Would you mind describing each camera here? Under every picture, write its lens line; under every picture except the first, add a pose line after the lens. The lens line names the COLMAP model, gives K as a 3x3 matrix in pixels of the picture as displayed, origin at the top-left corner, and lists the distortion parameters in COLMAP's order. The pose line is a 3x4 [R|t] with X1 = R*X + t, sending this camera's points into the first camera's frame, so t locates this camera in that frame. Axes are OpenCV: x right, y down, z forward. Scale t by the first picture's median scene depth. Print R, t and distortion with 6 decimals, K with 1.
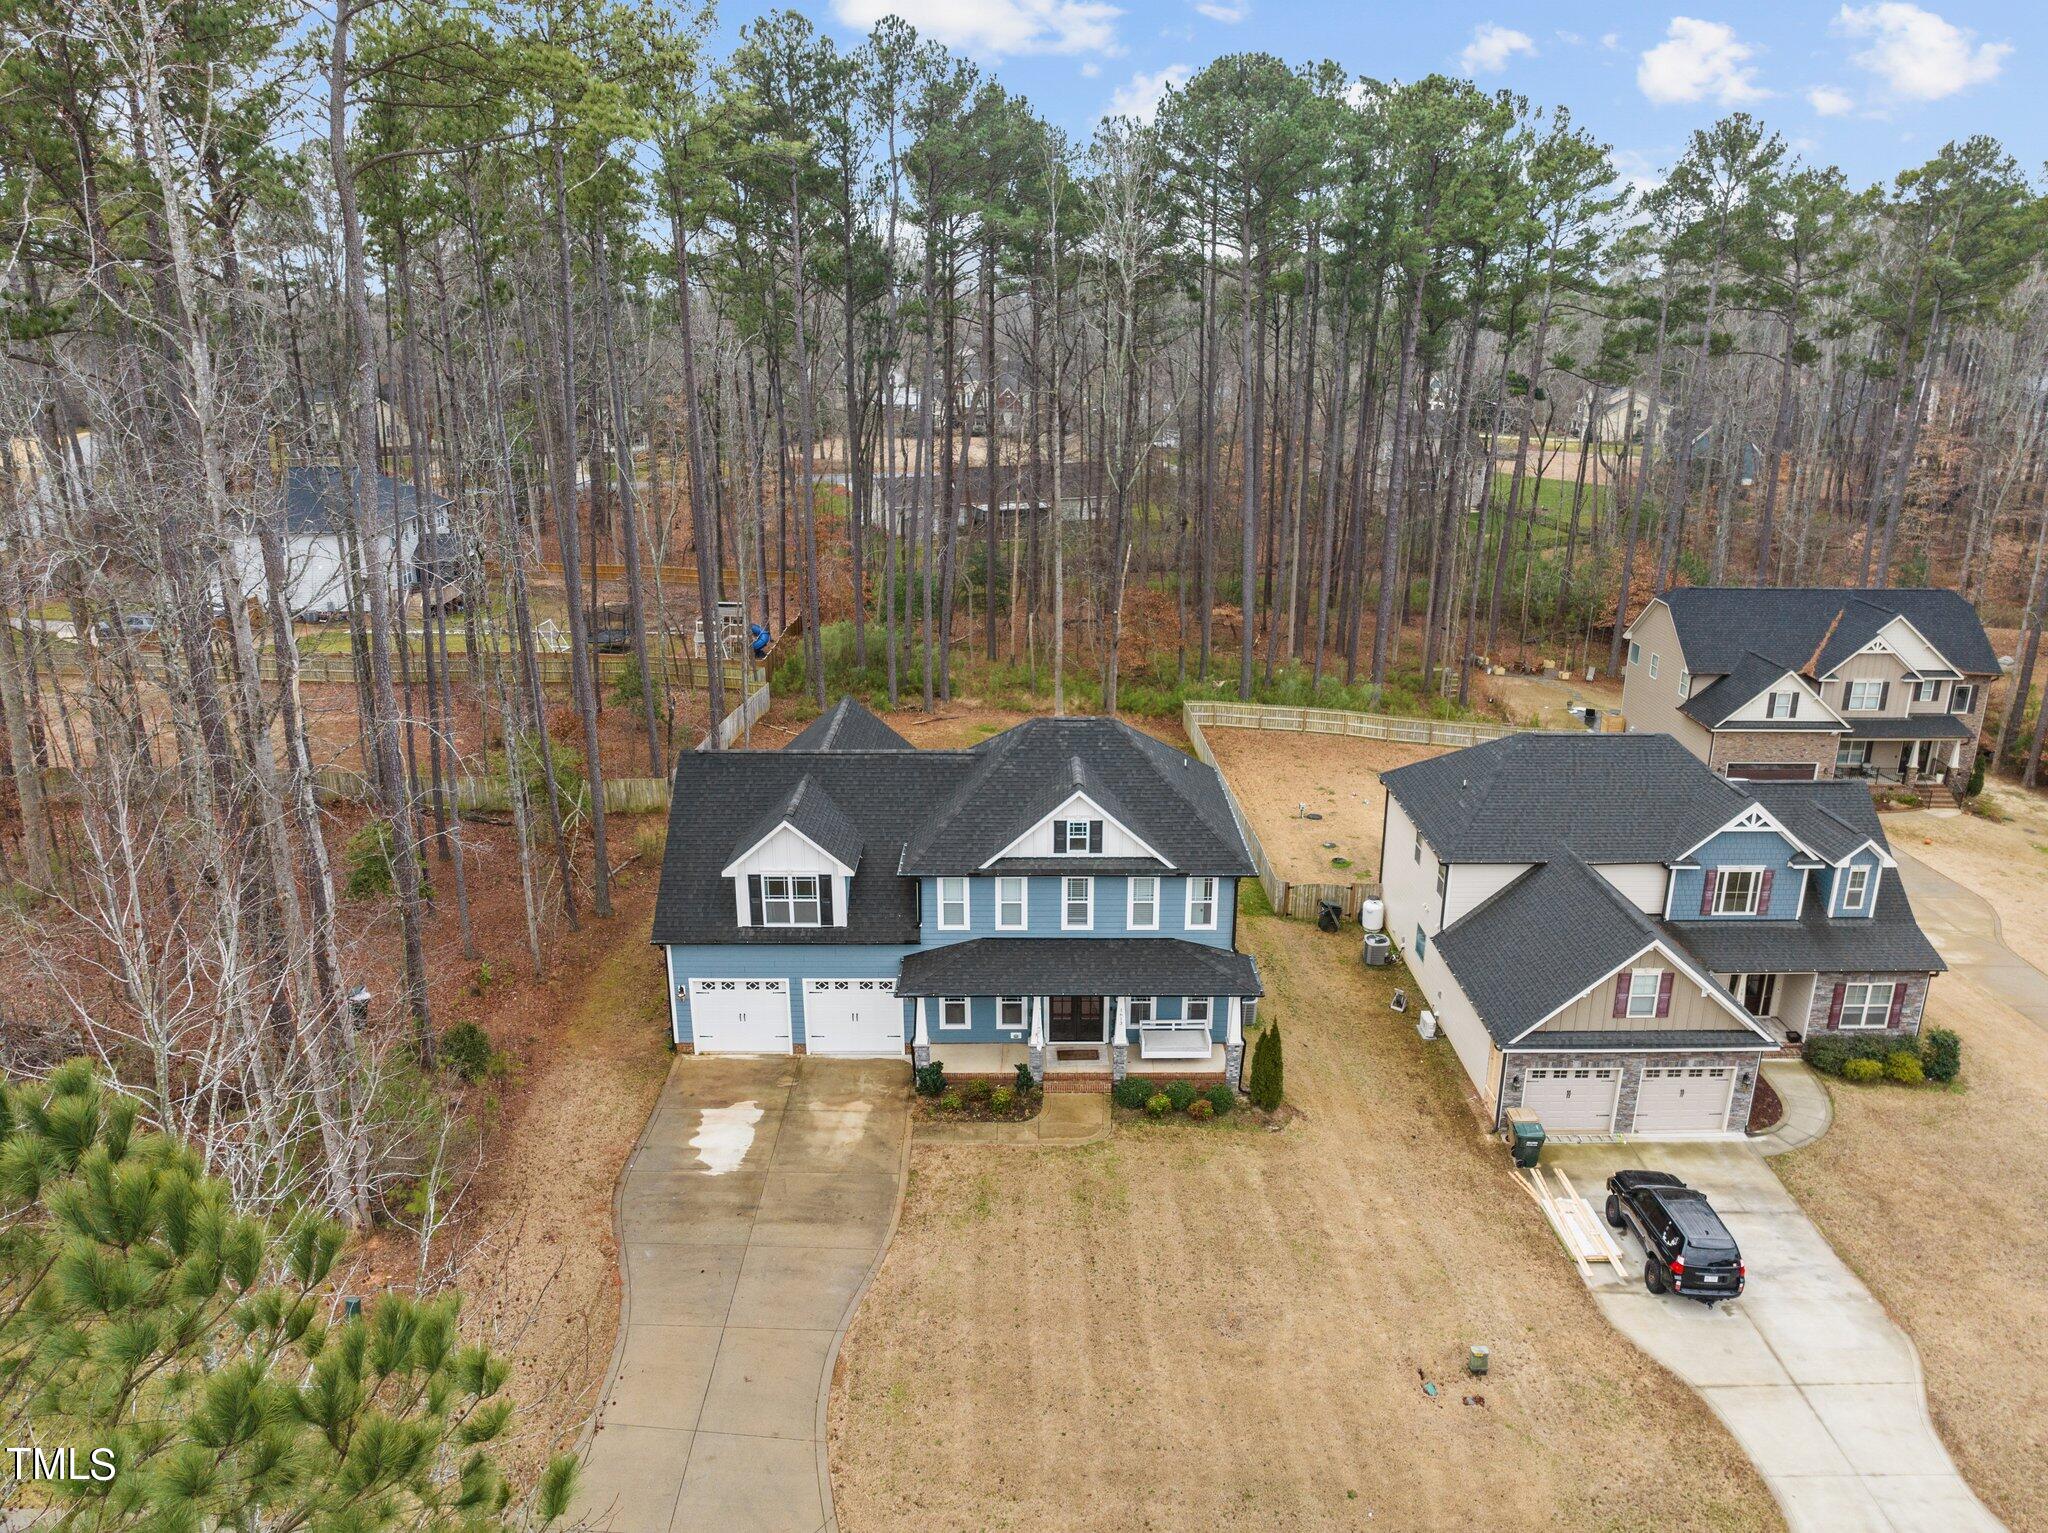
lens RADIAL K [[1406.8, 0, 1026.8], [0, 1406.8, 761.3], [0, 0, 1]] dist [-0.021122, 0.000318]
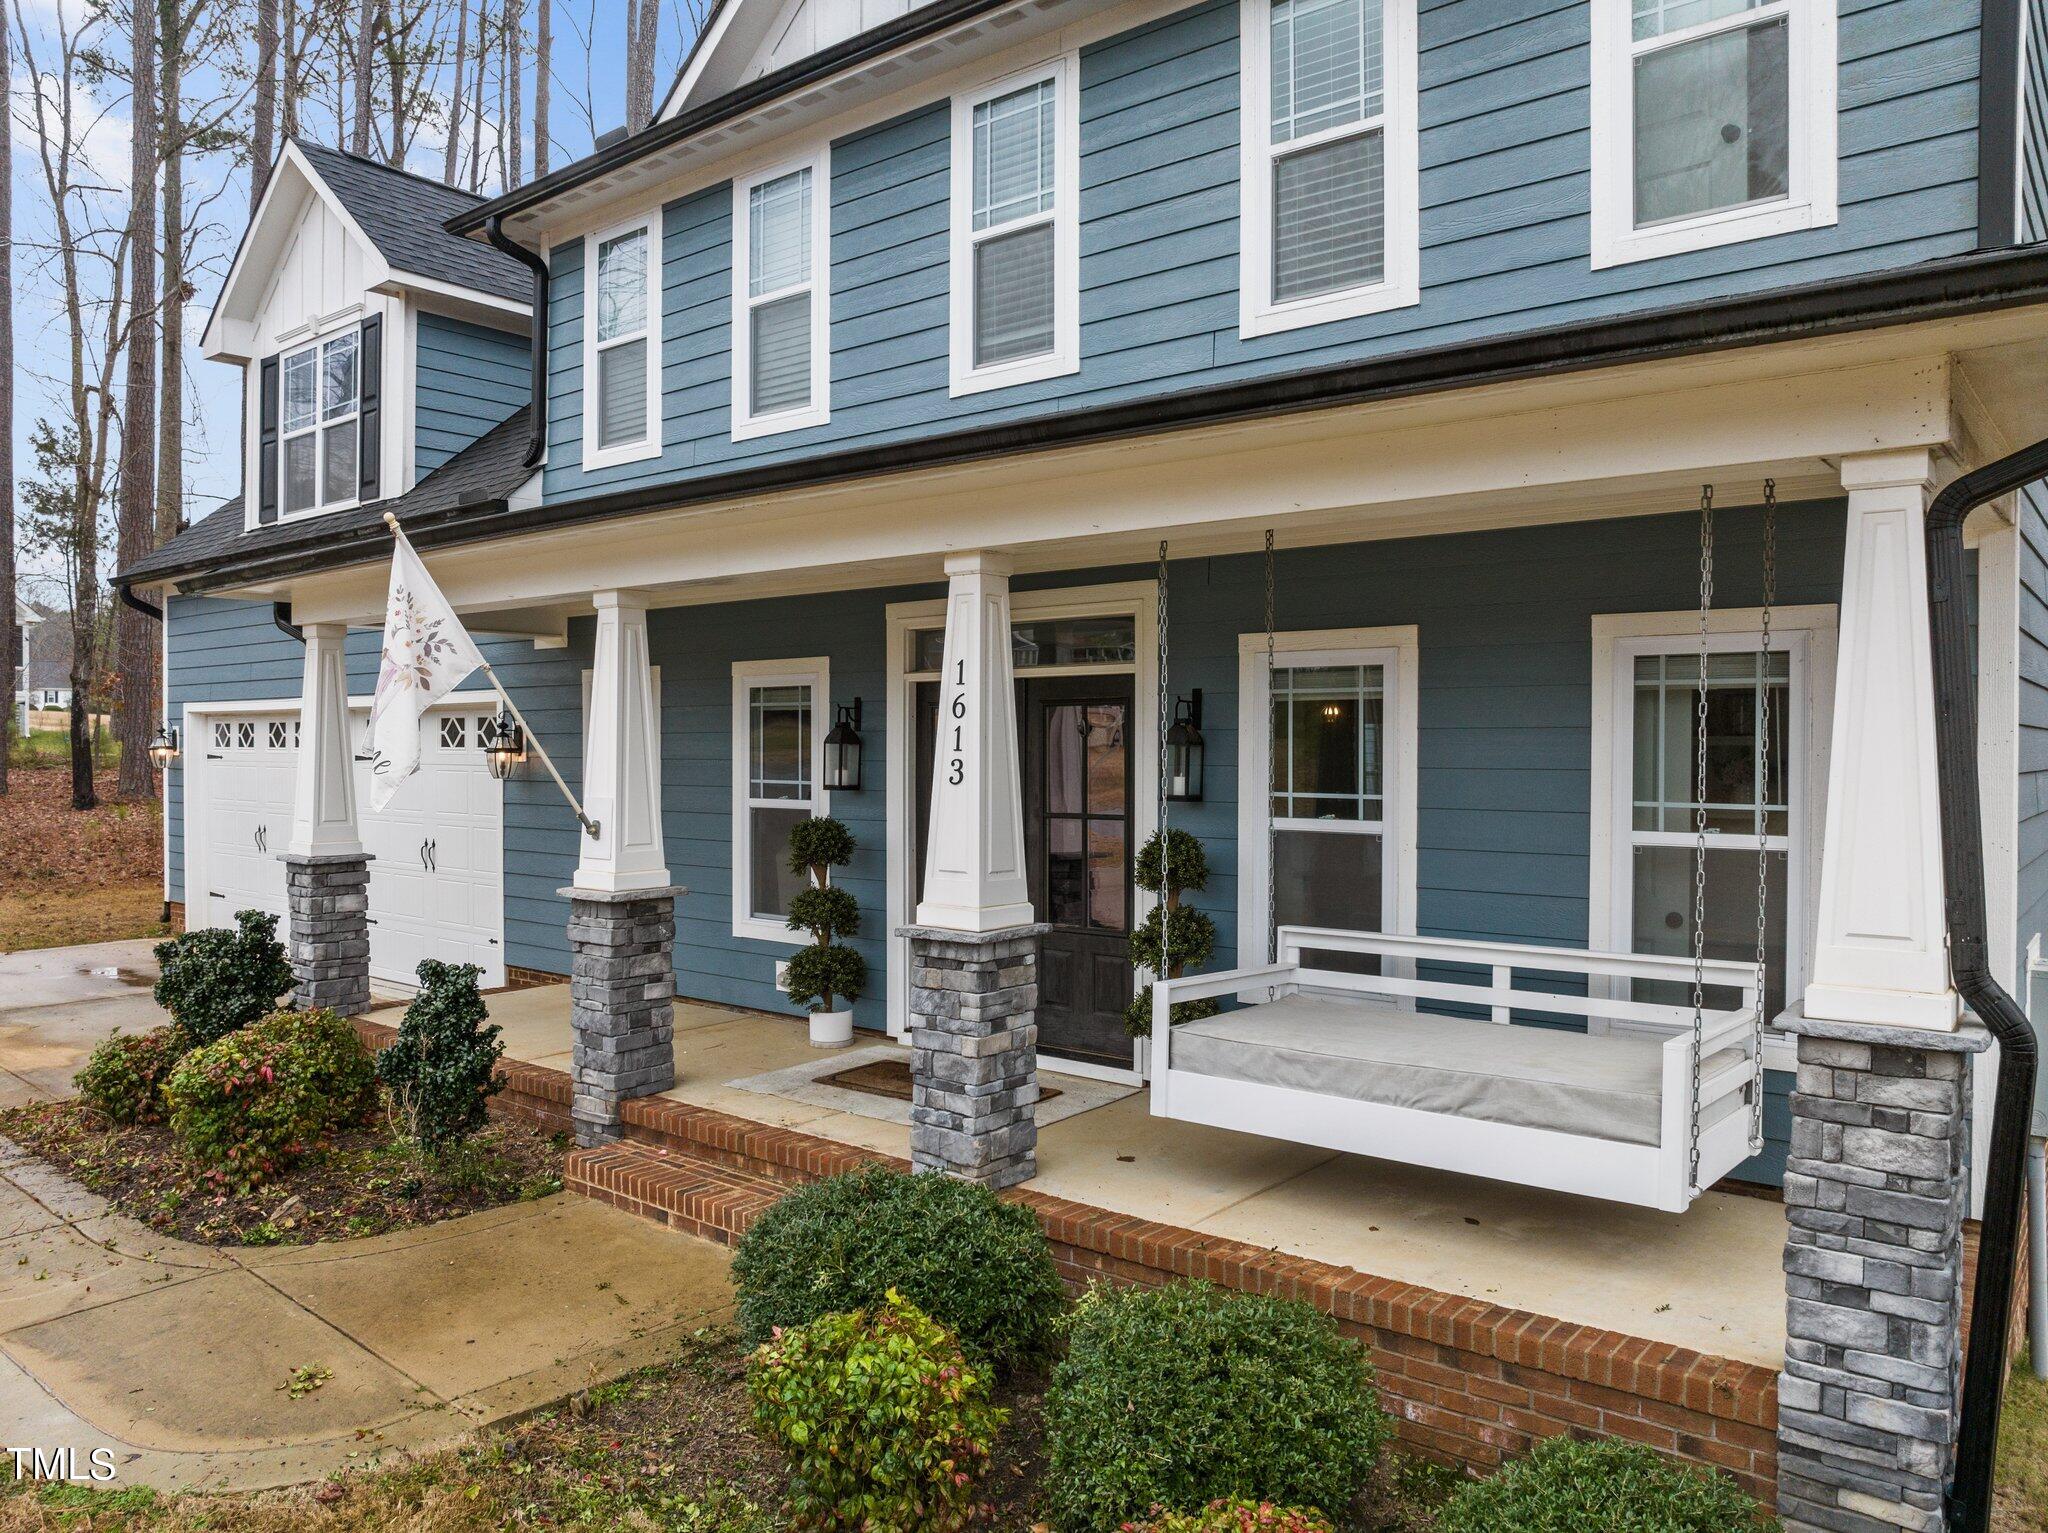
lens RADIAL K [[1442.1, 0, 1033.7], [0, 1442.1, 762.8], [0, 0, 1]] dist [-0.033365, 0.008720]
pose [[0.776410, 0.011192, -0.630129, 0.161140], [-0.197059, 0.954021, -0.225859, 0.212113], [0.598628, 0.299532, 0.742916, 0.878265]]
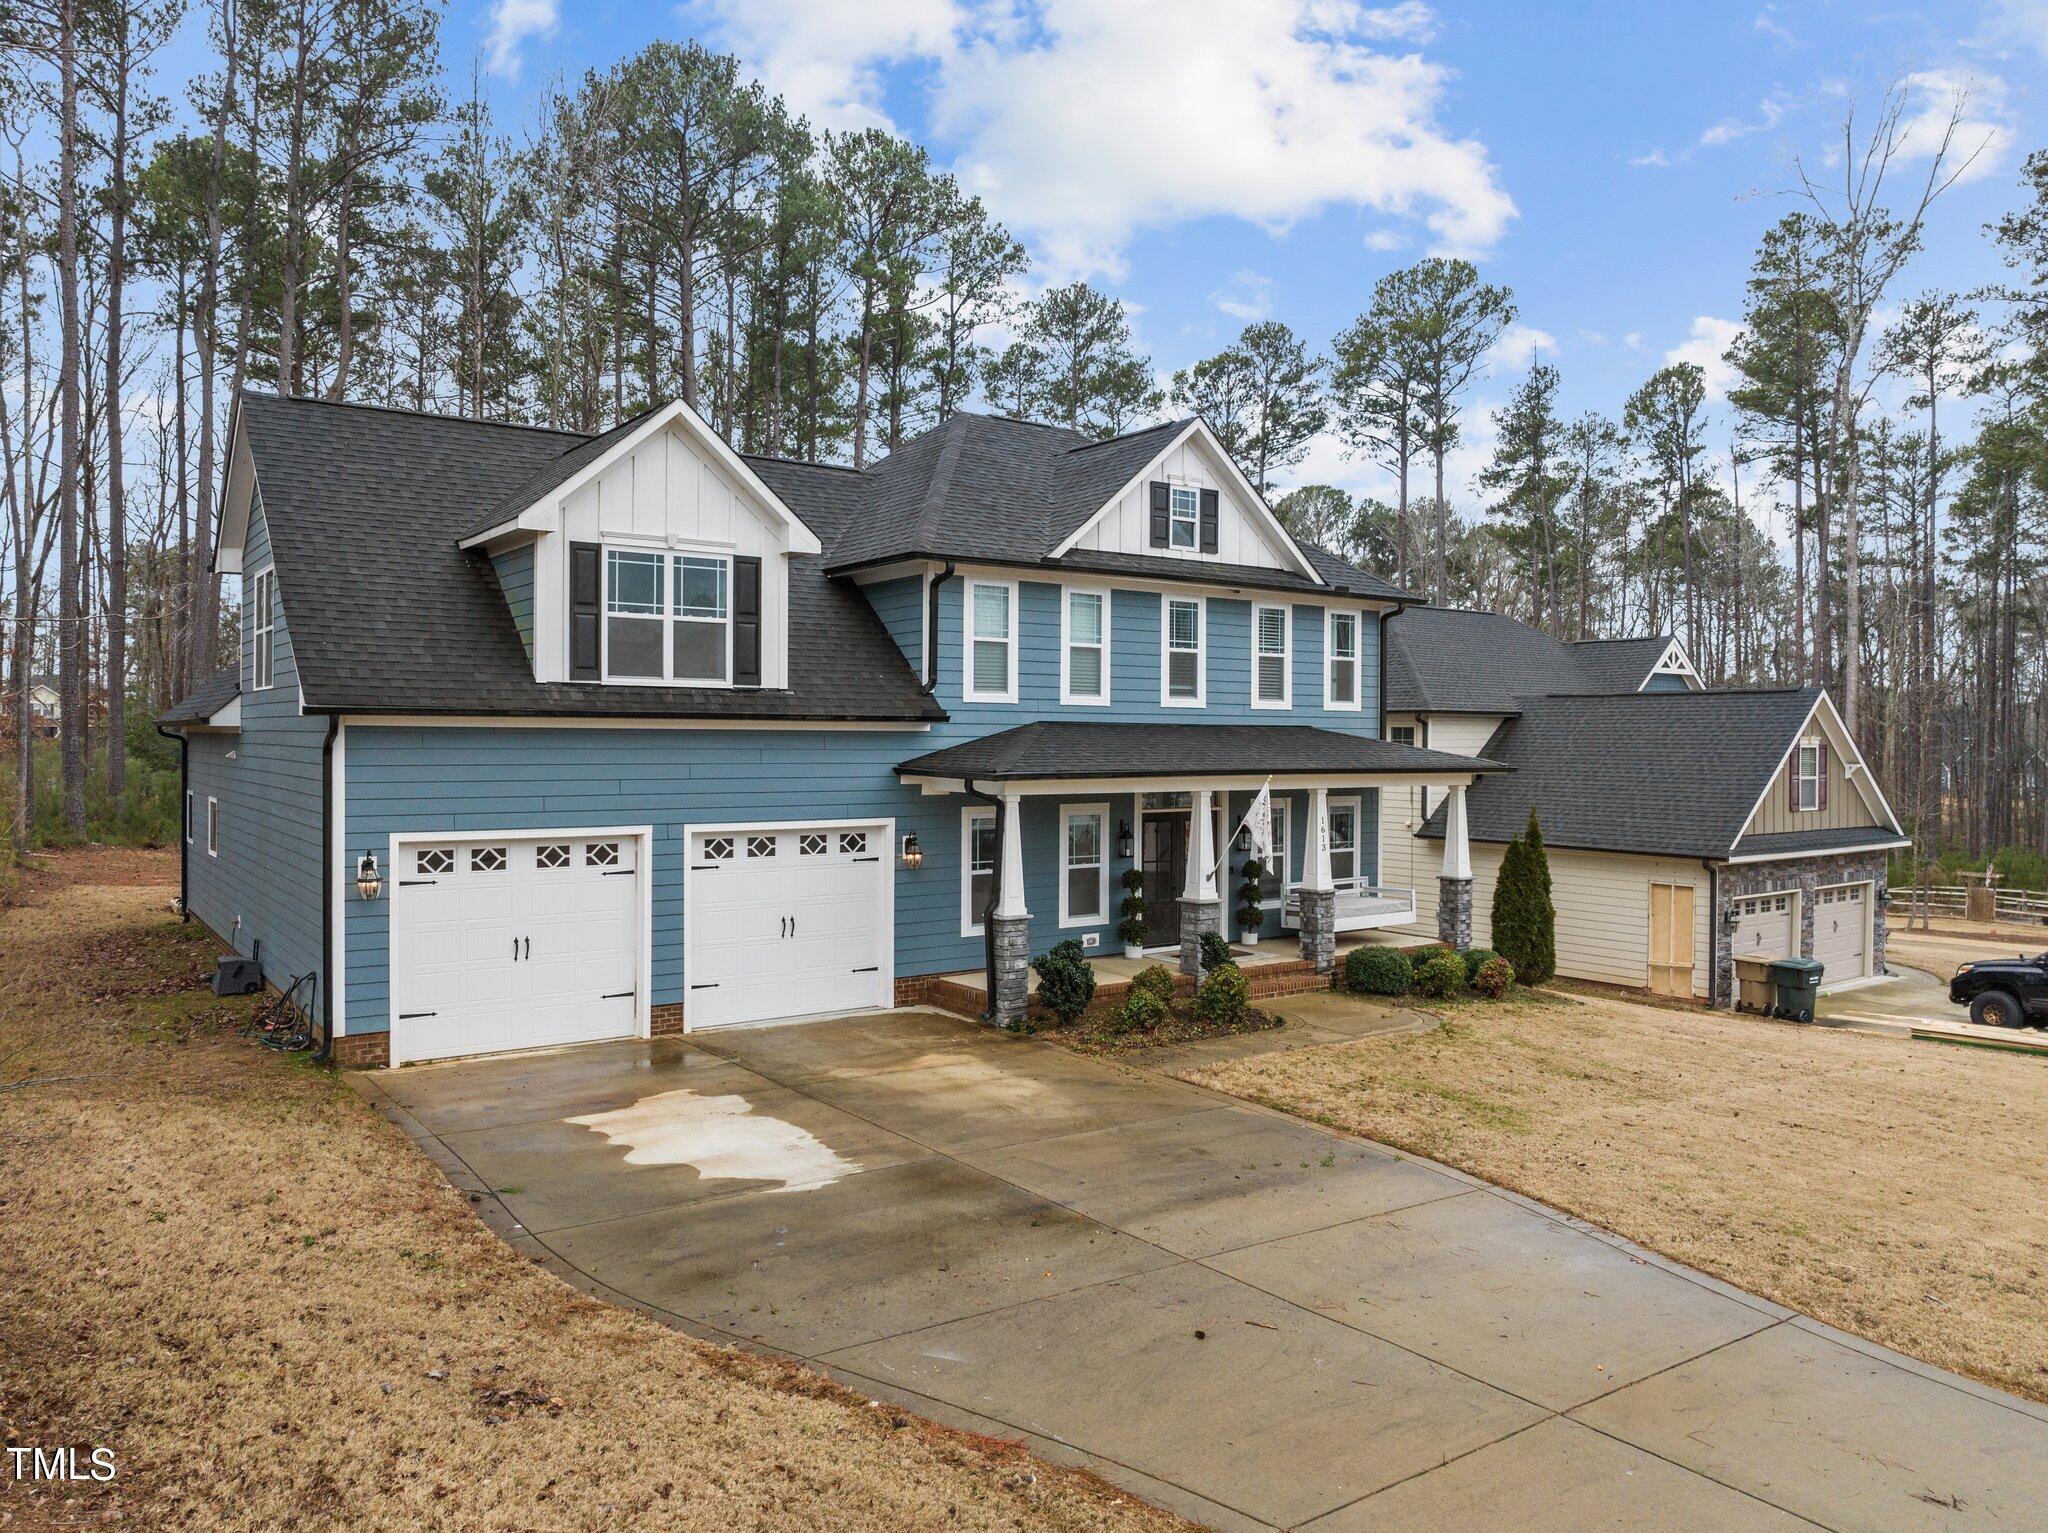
lens RADIAL K [[1439.1, 0, 1018.8], [0, 1439.1, 762.2], [0, 0, 1]] dist [-0.013996, -0.003050]
pose [[0.810858, -0.003855, 0.585230, -0.331444], [0.171762, 0.957509, -0.231676, 0.255164], [-0.559470, 0.288377, 0.777067, 0.624788]]
